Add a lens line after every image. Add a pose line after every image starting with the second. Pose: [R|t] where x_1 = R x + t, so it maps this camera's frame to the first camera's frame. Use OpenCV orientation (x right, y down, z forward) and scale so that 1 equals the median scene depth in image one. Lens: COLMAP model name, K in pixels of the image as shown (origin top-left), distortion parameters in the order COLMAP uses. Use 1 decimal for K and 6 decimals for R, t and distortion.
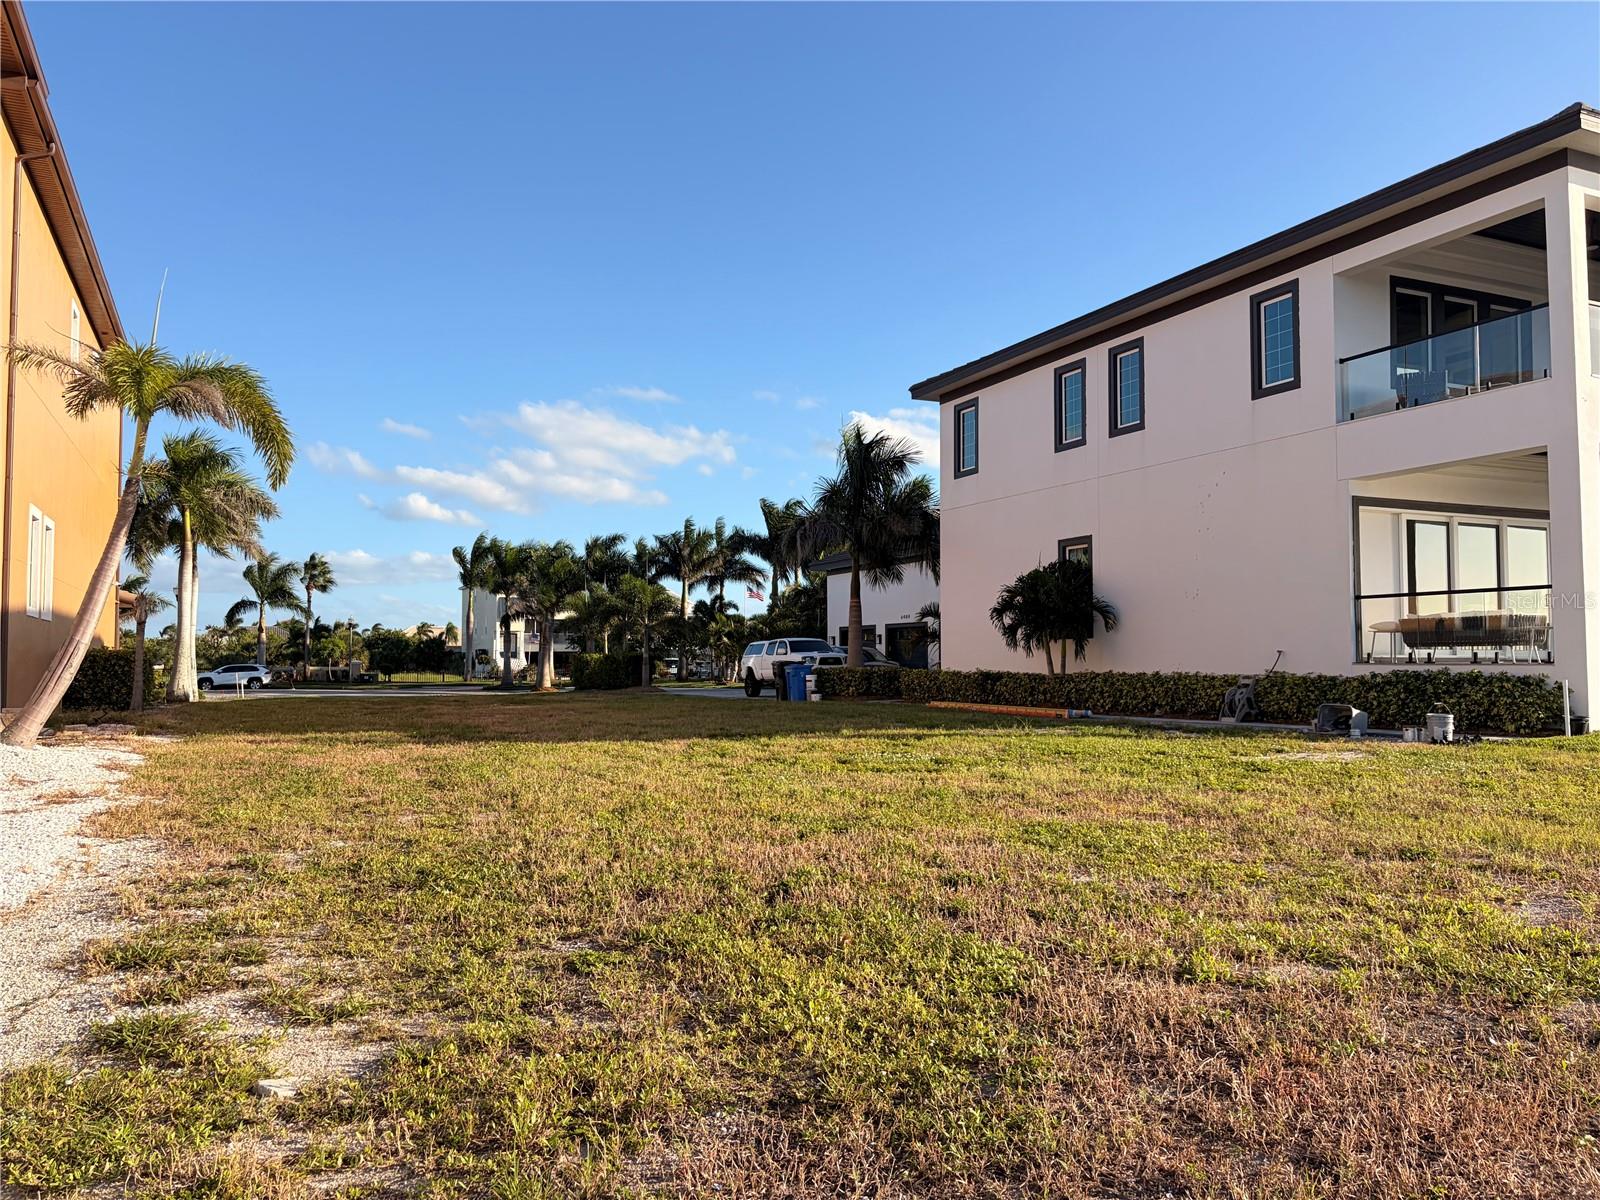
lens RADIAL K [[1233.7, 0, 800.0], [0, 1233.7, 598.8], [0, 0, 1]] dist [0.058852, -0.014417]
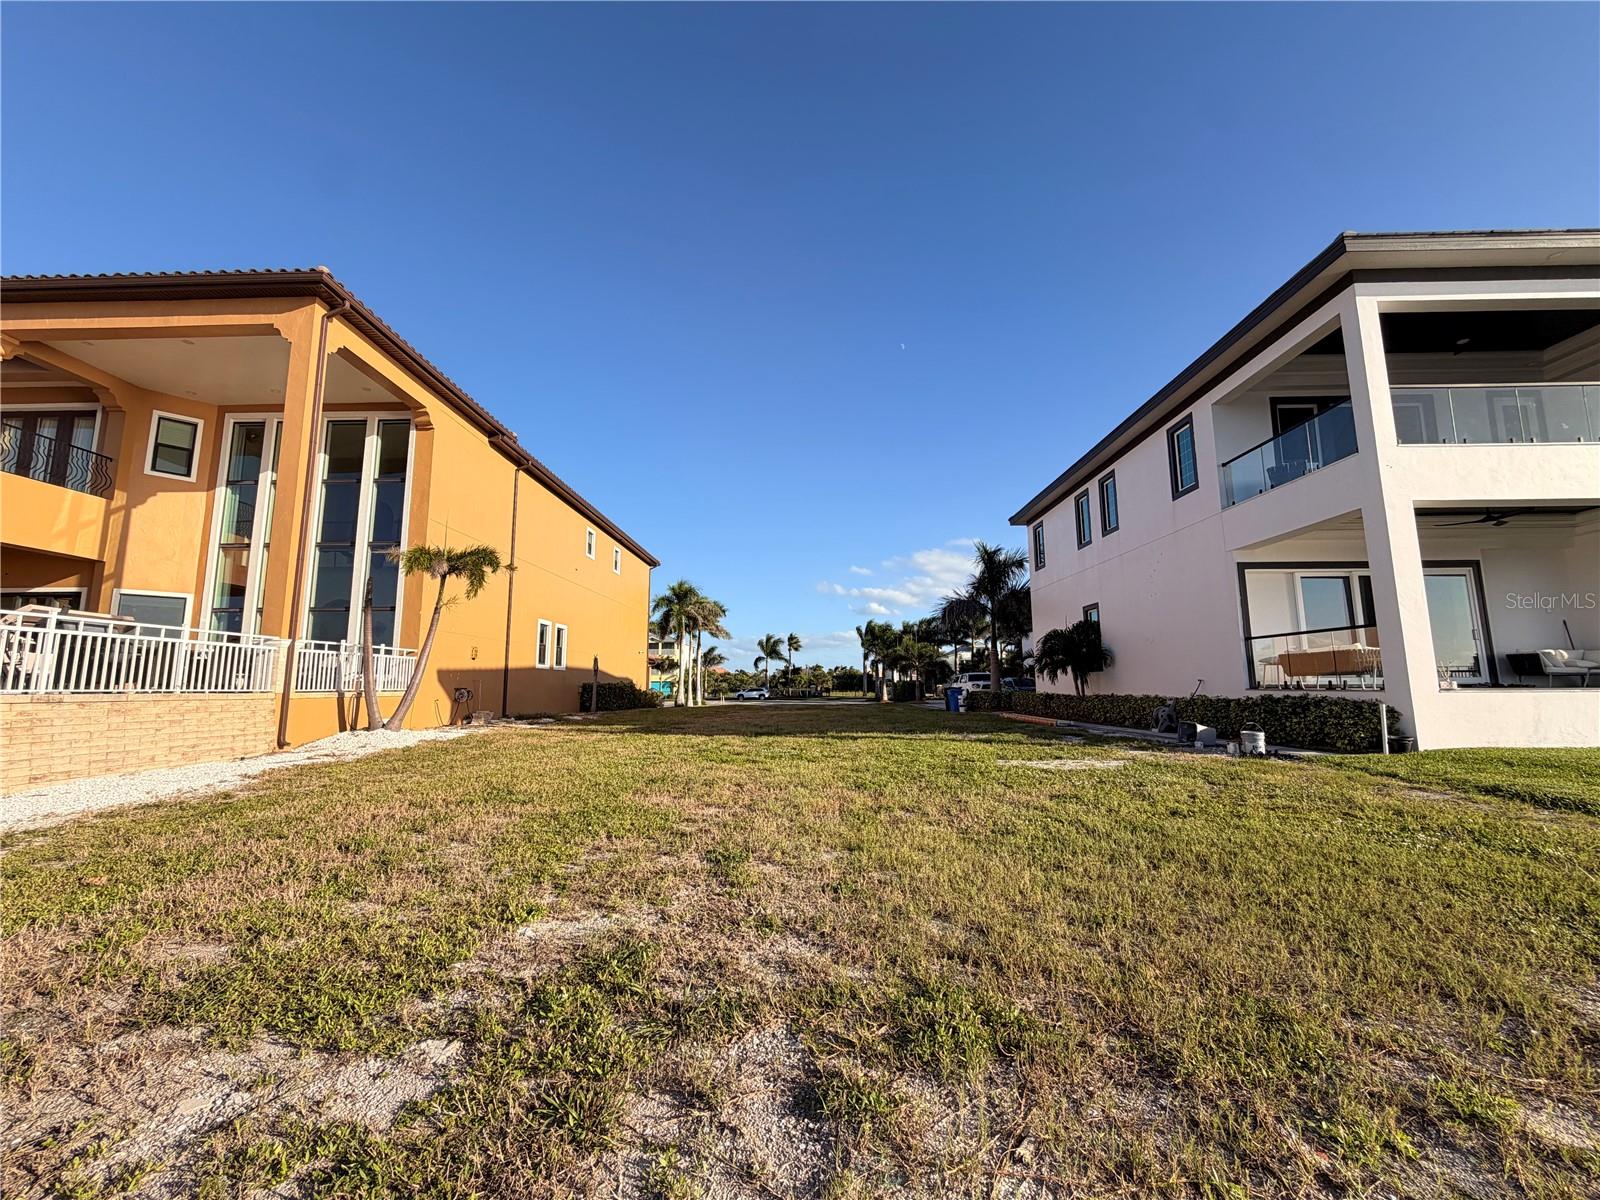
lens RADIAL K [[637.7, 0, 799.5], [0, 637.7, 599.1], [0, 0, 1]] dist [0.000836, 0.000181]
pose [[0.905455, -0.058937, -0.420330, 0.259951], [0.023525, 0.995759, -0.088944, 0.005424], [0.423789, 0.070646, 0.903001, 0.163609]]
